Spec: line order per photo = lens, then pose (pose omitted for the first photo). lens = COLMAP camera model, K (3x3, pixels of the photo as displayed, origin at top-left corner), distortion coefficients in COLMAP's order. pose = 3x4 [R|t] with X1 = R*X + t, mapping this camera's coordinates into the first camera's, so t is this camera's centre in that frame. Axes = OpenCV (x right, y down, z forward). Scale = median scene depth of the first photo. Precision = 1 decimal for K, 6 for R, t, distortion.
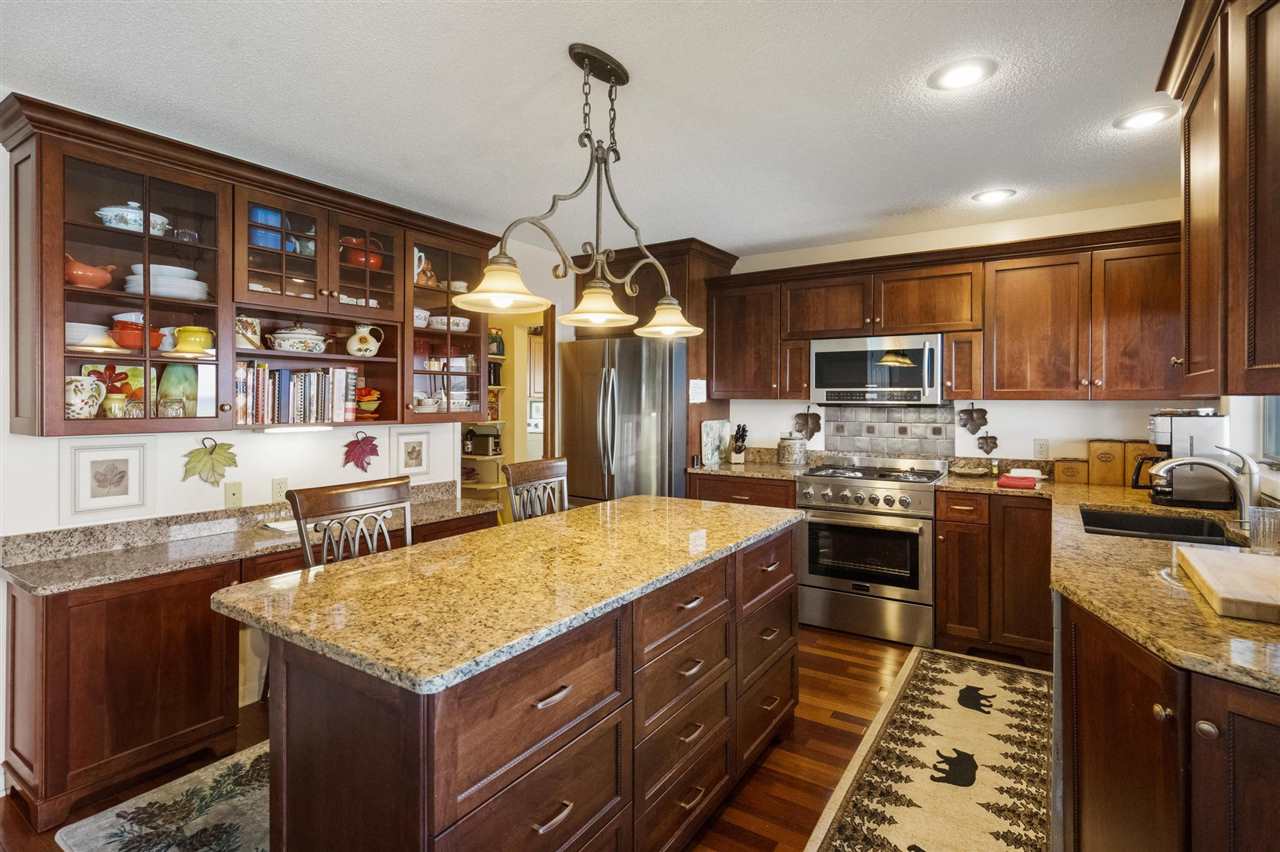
lens RADIAL K [[619.5, 0, 643.1], [0, 619.5, 401.2], [0, 0, 1]] dist [0.001203, -0.001506]
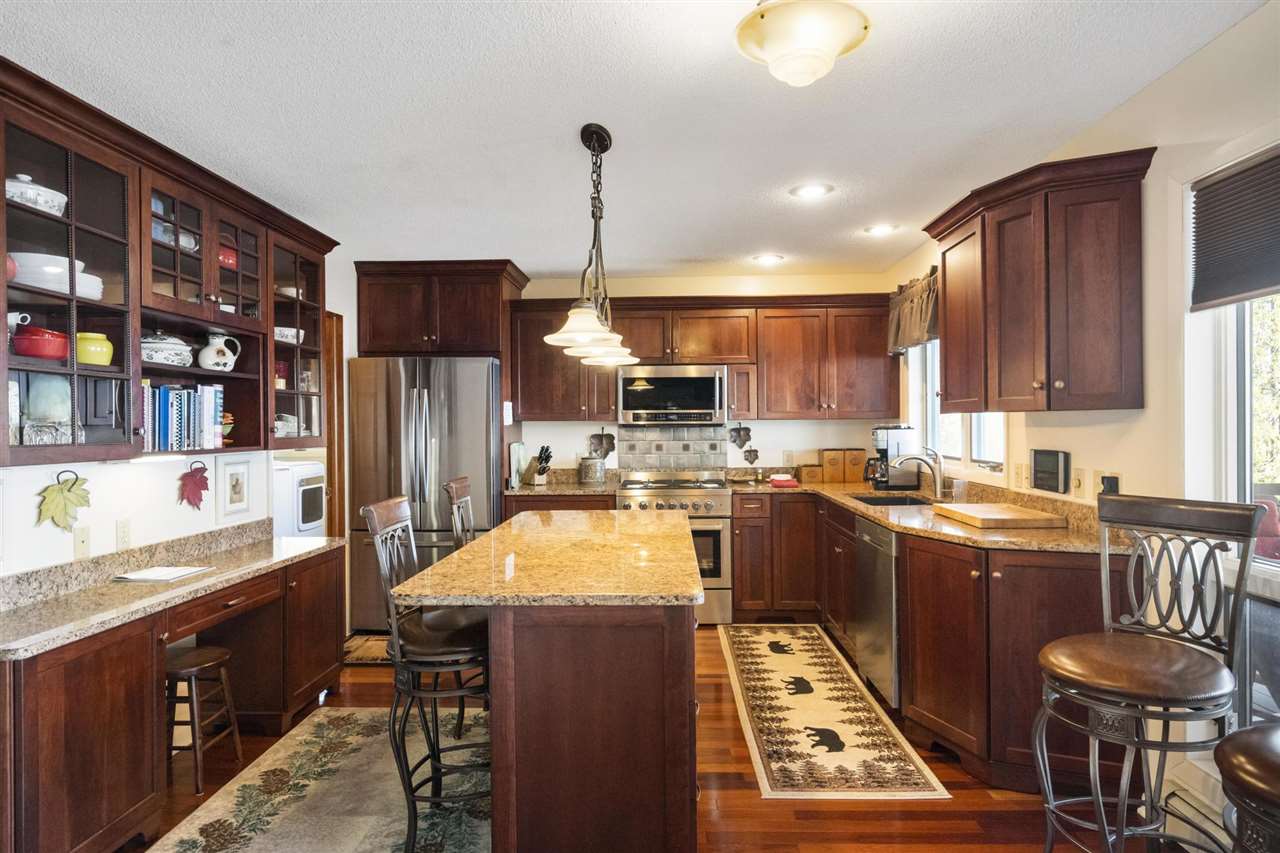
lens RADIAL K [[743.6, 0, 642.4], [0, 743.6, 424.5], [0, 0, 1]] dist [0.005128, -0.000362]
pose [[0.853107, -0.008651, 0.521664, -0.464883], [0.010619, 0.999943, -0.000783, 0.006749], [-0.521628, 0.006208, 0.853151, -0.167678]]
